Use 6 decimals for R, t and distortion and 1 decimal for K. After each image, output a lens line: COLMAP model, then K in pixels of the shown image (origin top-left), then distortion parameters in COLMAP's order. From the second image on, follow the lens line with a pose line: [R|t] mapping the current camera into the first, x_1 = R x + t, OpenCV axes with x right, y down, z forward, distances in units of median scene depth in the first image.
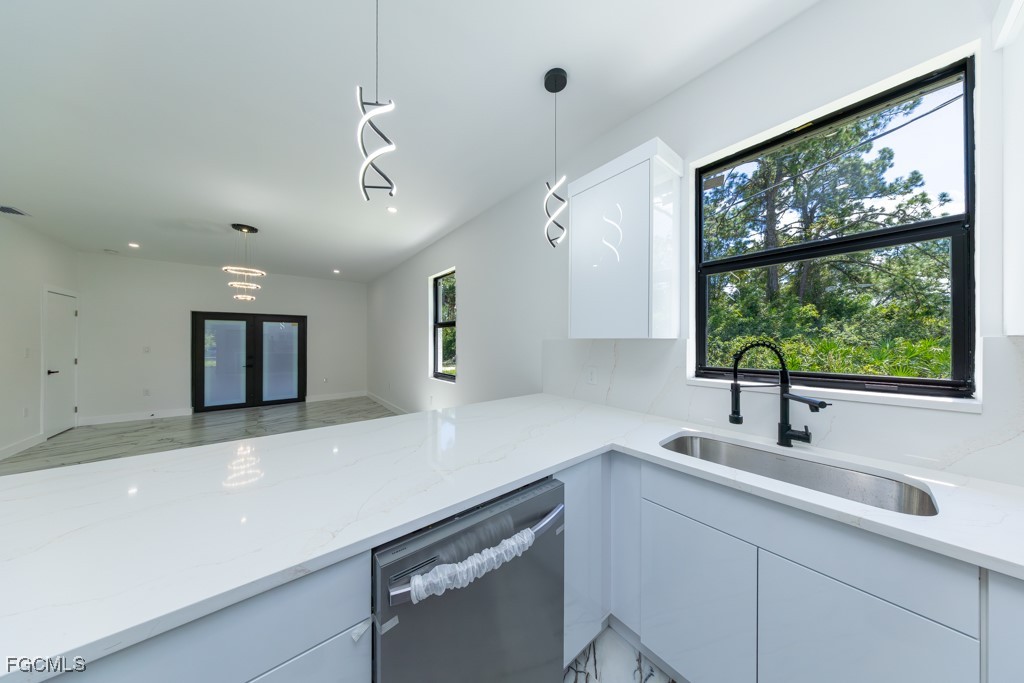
lens RADIAL K [[294.8, 0, 519.4], [0, 294.8, 341.6], [0, 0, 1]] dist [-0.006547, -0.000249]
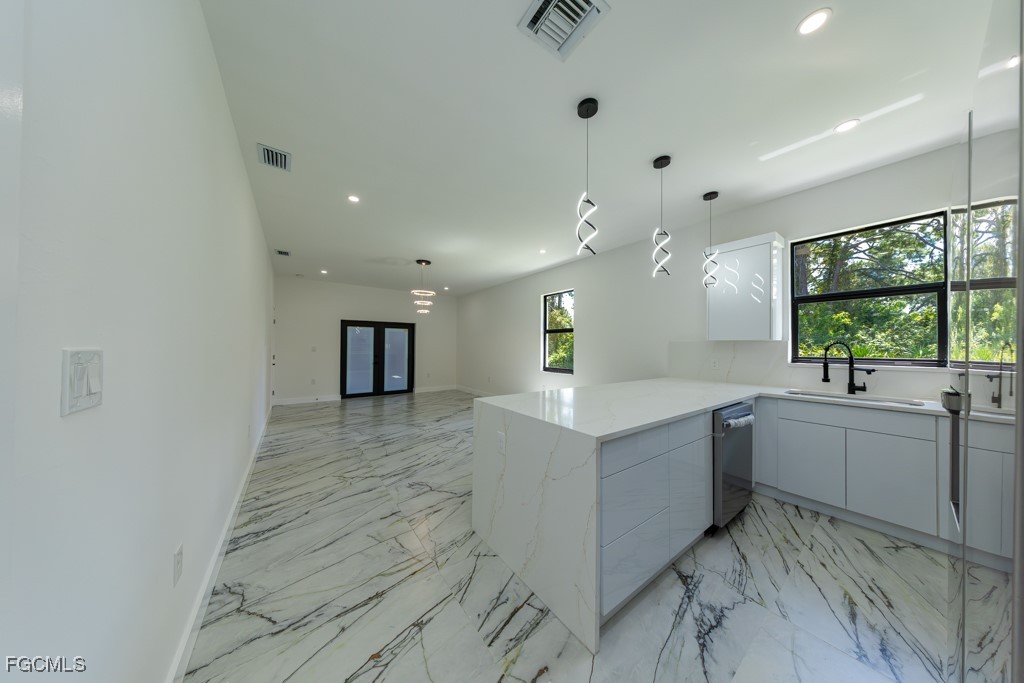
lens RADIAL K [[294.8, 0, 509.6], [0, 294.8, 344.7], [0, 0, 1]] dist [-0.006547, -0.000249]
pose [[0.998261, 0.005928, -0.058657, -0.991625], [-0.006436, 0.999943, -0.008482, 0.039763], [0.058603, 0.008845, 0.998242, -0.853334]]
